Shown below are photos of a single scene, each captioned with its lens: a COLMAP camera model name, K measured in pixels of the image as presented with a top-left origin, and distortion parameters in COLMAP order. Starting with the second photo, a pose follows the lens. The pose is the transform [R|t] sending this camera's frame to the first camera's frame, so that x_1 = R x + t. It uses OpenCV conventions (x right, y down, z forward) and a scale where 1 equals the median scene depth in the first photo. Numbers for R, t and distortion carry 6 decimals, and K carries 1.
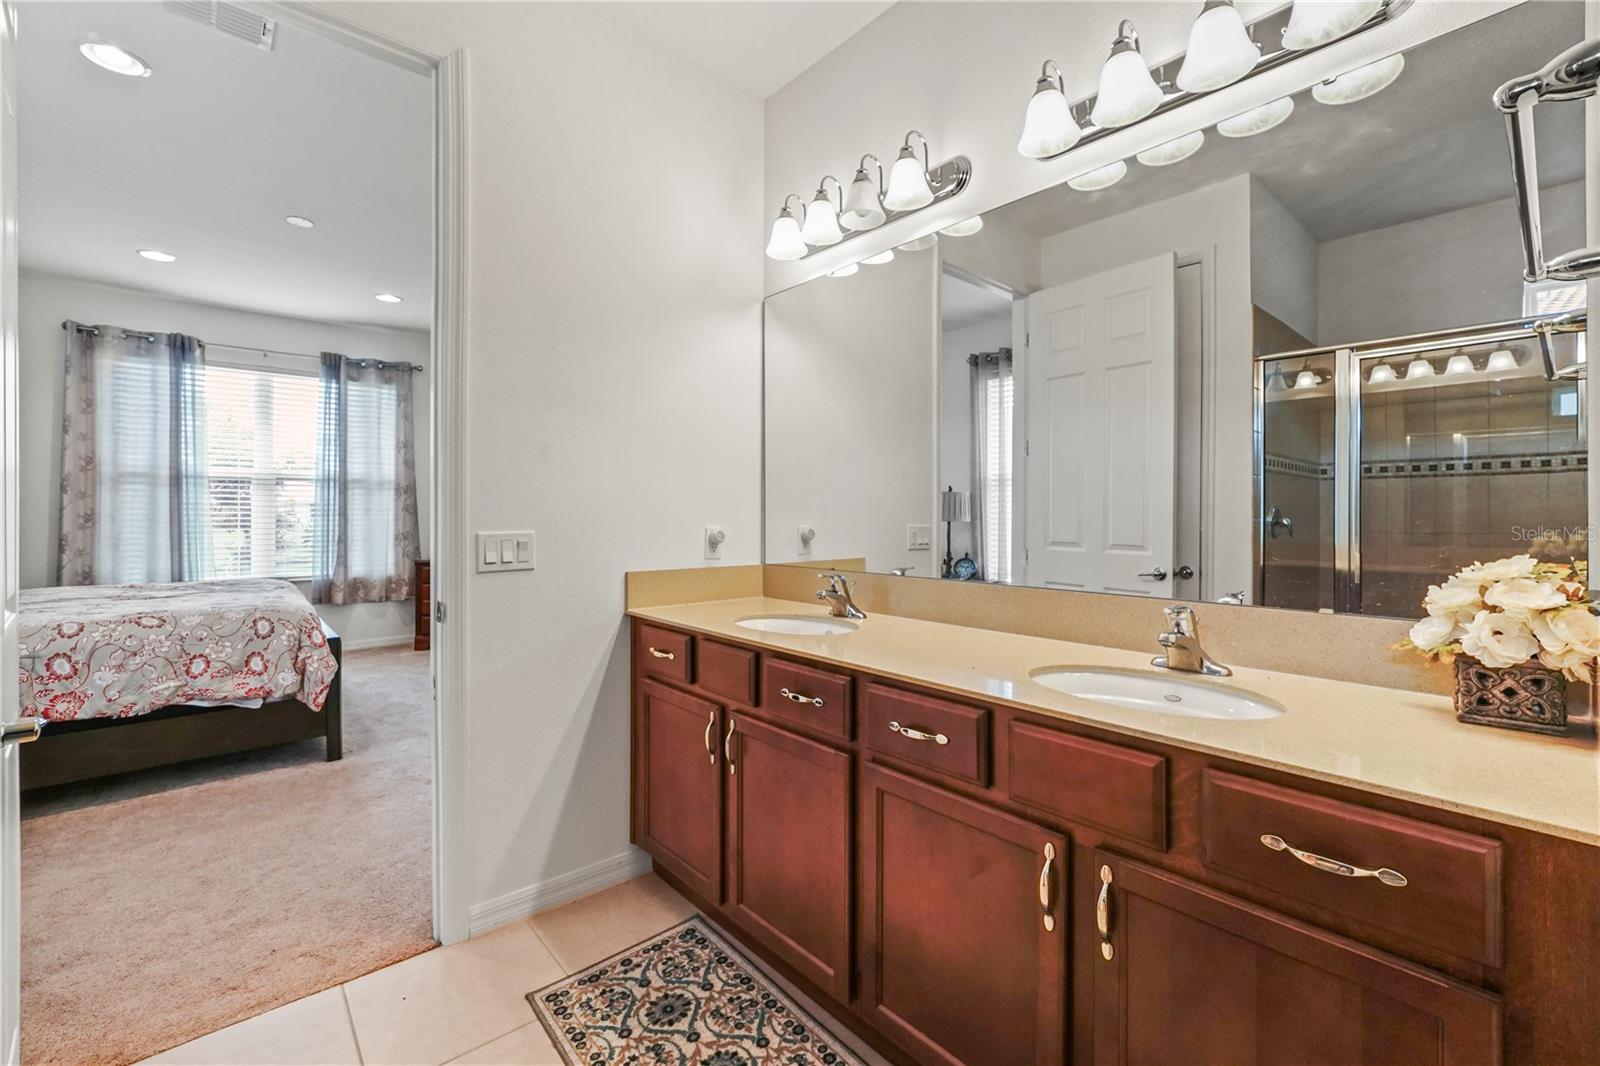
lens RADIAL K [[678.7, 0, 788.2], [0, 678.7, 520.2], [0, 0, 1]] dist [-0.017726, 0.006289]
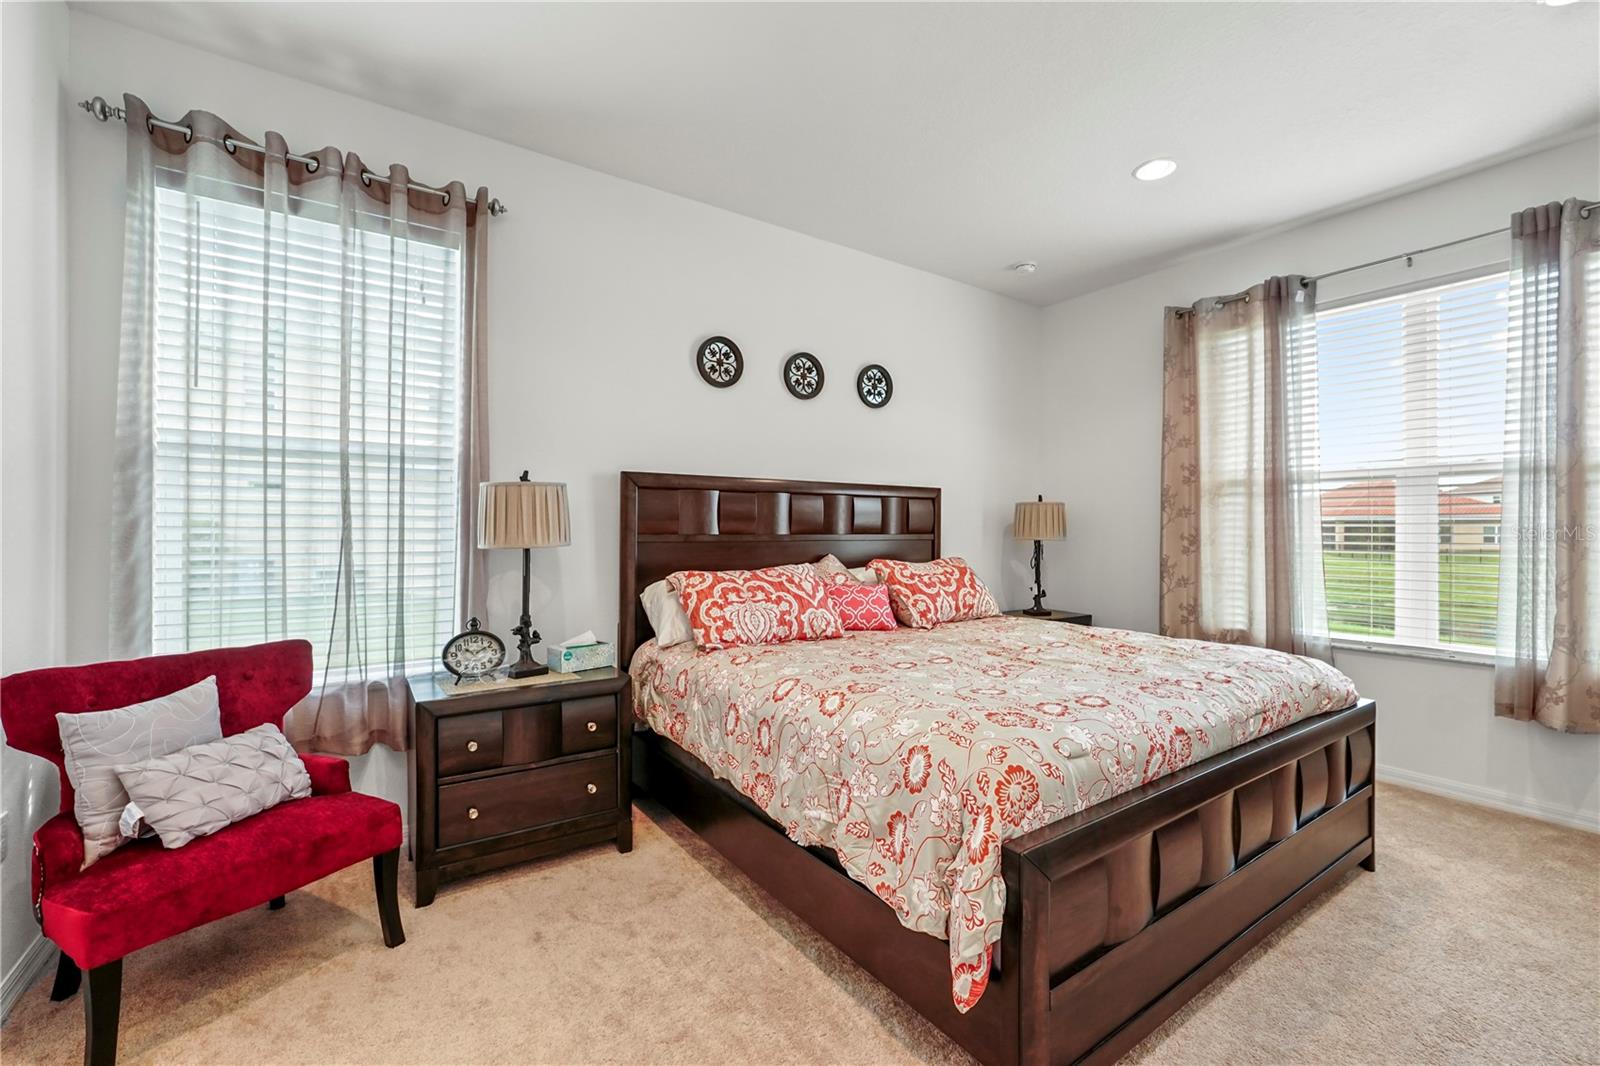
lens RADIAL K [[678.7, 0, 822.3], [0, 678.7, 526.4], [0, 0, 1]] dist [-0.017726, 0.006289]
pose [[-0.082360, -0.007445, -0.996575, -0.294363], [-0.014380, 0.999877, -0.006282, -0.013564], [0.996499, 0.013814, -0.082457, 1.012364]]
